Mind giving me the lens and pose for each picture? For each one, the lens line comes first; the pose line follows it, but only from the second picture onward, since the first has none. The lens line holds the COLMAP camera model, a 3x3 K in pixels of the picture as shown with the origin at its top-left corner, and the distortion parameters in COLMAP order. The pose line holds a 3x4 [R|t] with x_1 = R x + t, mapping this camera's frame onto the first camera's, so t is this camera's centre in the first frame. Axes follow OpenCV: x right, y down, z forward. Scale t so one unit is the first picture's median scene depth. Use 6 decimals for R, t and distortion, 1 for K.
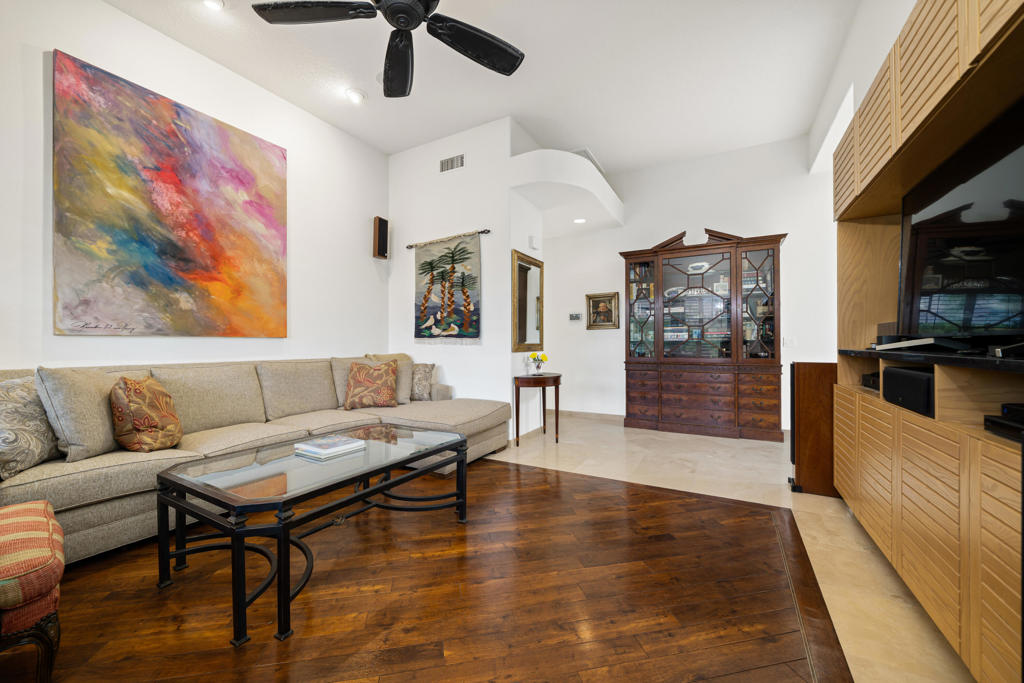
lens RADIAL K [[389.9, 0, 504.0], [0, 389.9, 343.2], [0, 0, 1]] dist [-0.004151, -0.000118]
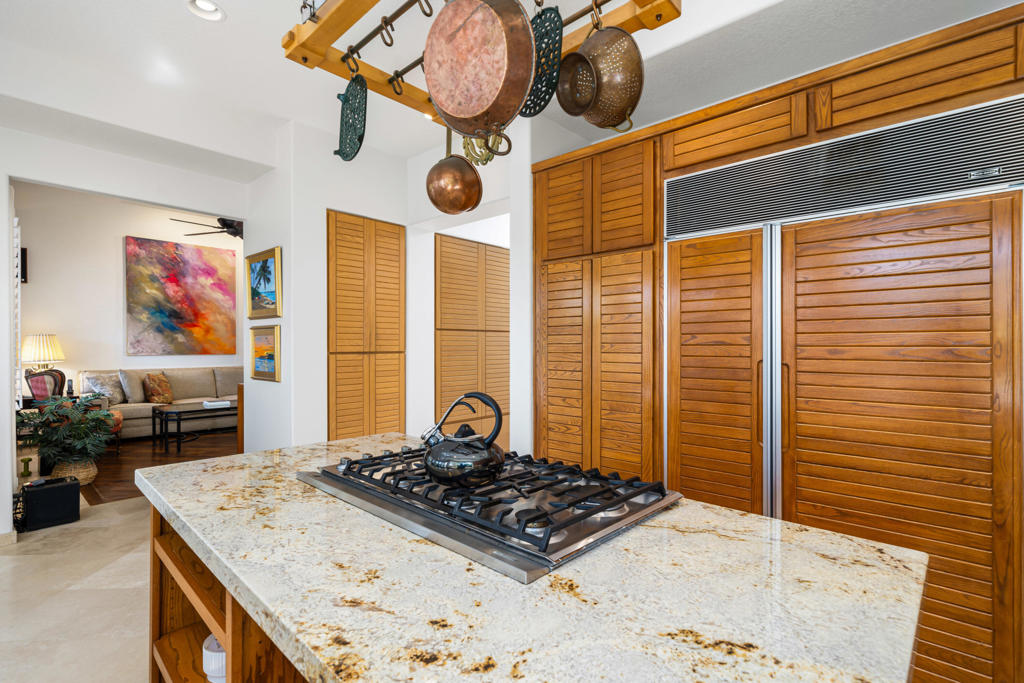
lens RADIAL K [[481.1, 0, 516.2], [0, 481.1, 344.6], [0, 0, 1]] dist [-0.000478, 0.000221]
pose [[0.978020, -0.000634, -0.208511, 1.514465], [0.000911, 0.999999, 0.001229, -0.077480], [0.208510, -0.001392, 0.978019, -1.173223]]
